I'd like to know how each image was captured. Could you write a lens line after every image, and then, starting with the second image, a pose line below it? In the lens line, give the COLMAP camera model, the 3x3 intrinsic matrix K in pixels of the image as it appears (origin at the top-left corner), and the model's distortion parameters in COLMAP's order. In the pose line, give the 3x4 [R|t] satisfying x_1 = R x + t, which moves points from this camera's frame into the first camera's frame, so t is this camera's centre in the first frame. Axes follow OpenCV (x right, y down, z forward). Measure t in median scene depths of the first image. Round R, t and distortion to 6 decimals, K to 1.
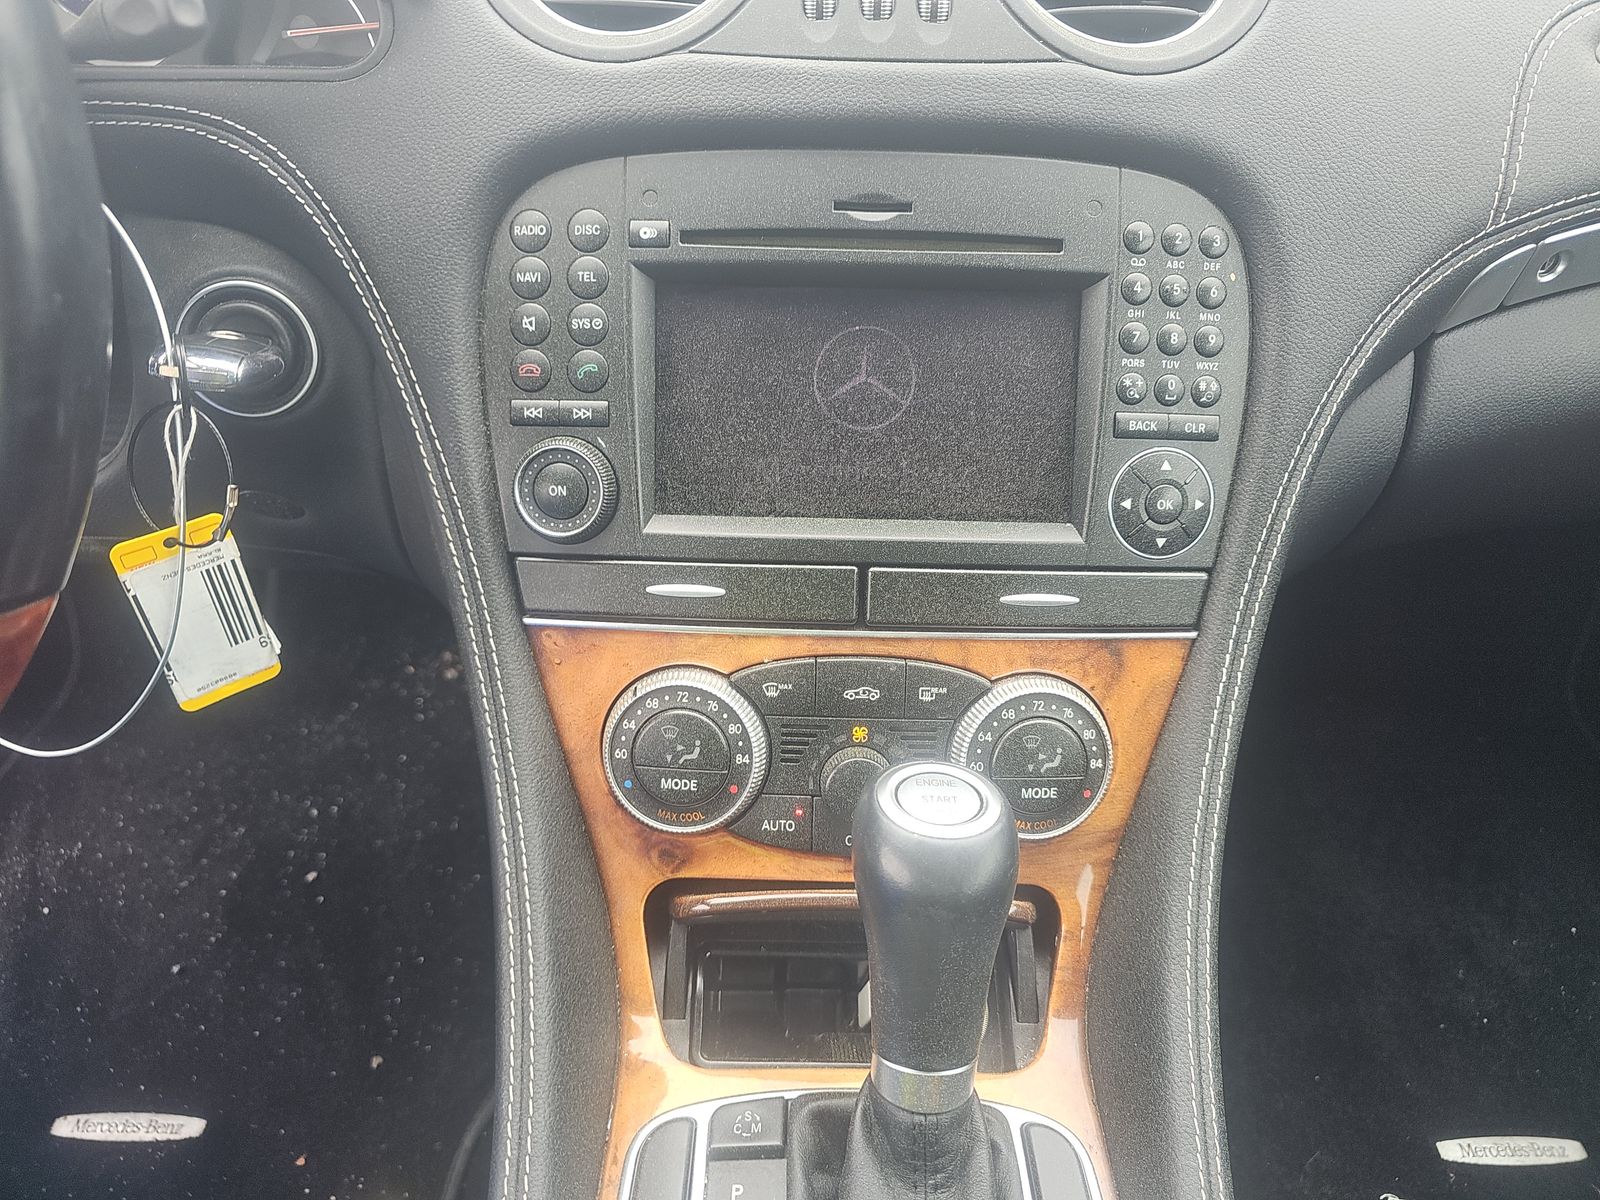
lens RADIAL K [[1095.1, 0, 800.0], [0, 1095.1, 600.0], [0, 0, 1]] dist [0.009296, -0.000080]
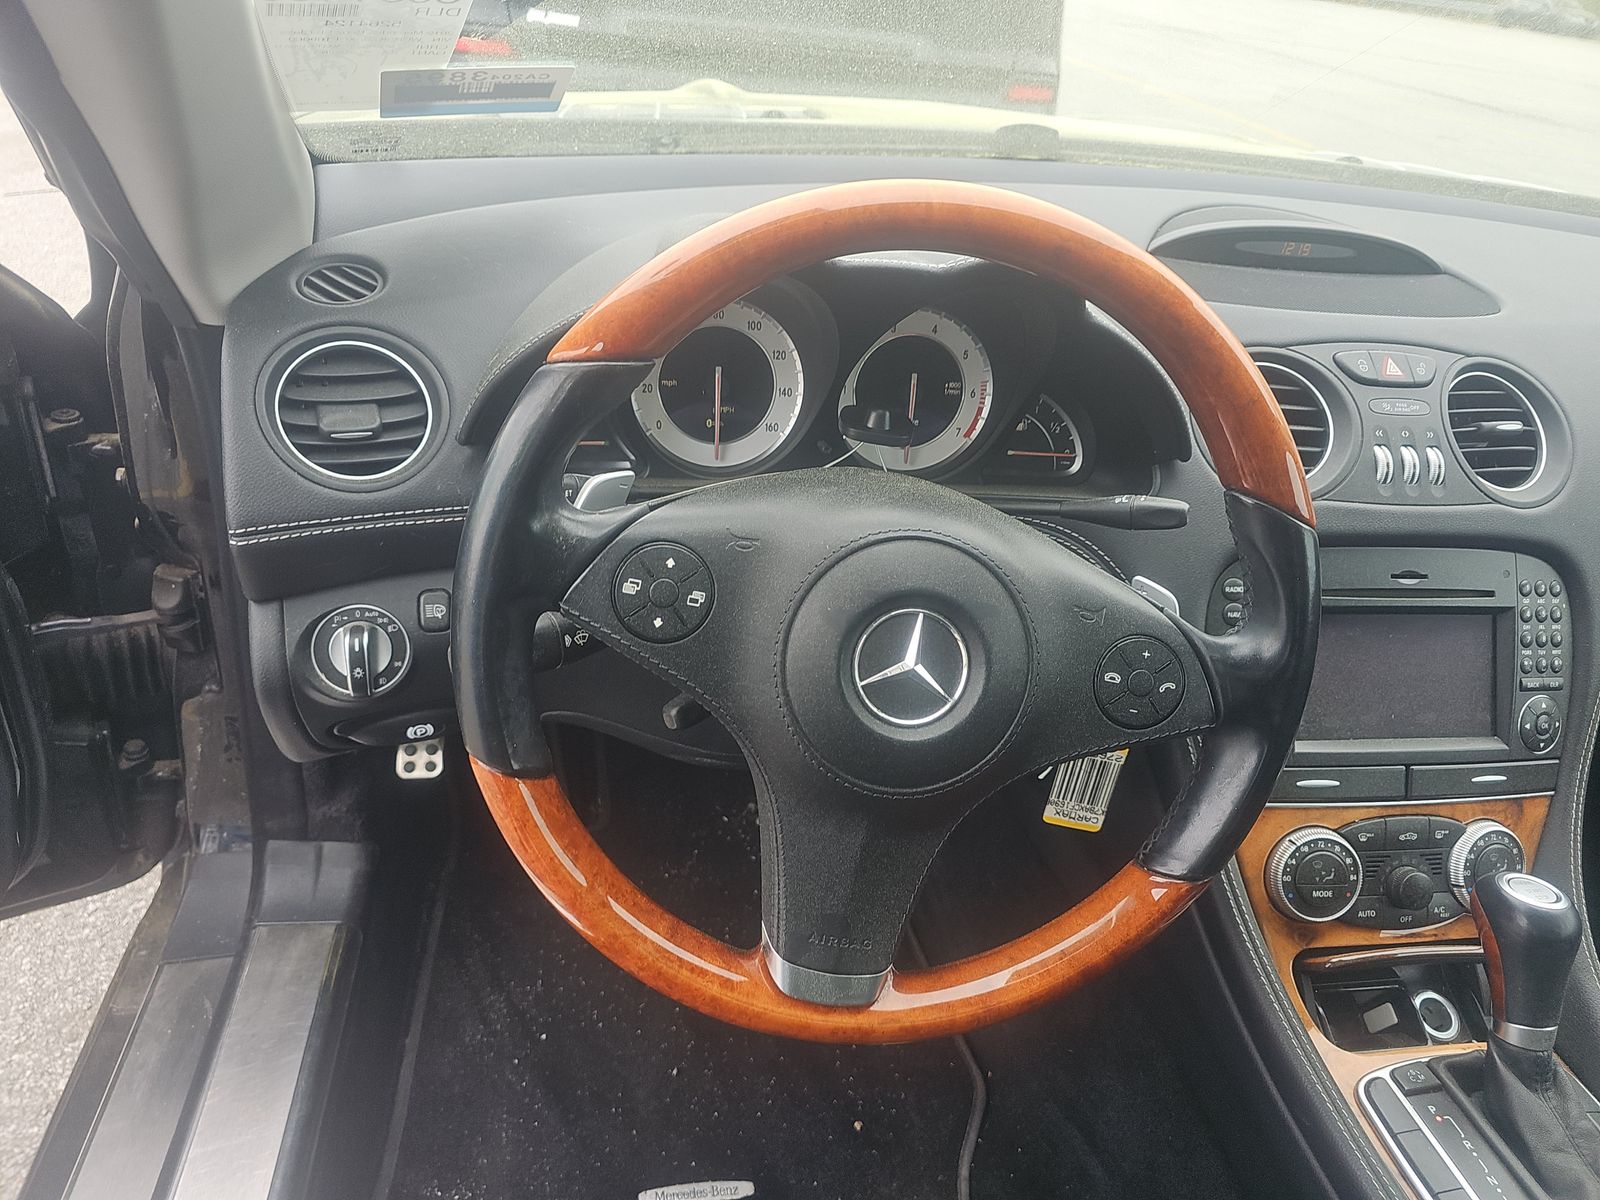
lens RADIAL K [[1095.1, 0, 800.0], [0, 1095.1, 600.0], [0, 0, 1]] dist [0.009296, -0.000080]
pose [[0.982408, -0.020225, 0.185648, -1.268268], [0.036947, 0.995518, -0.087060, -0.183872], [-0.183055, 0.092388, 0.978752, -0.637594]]
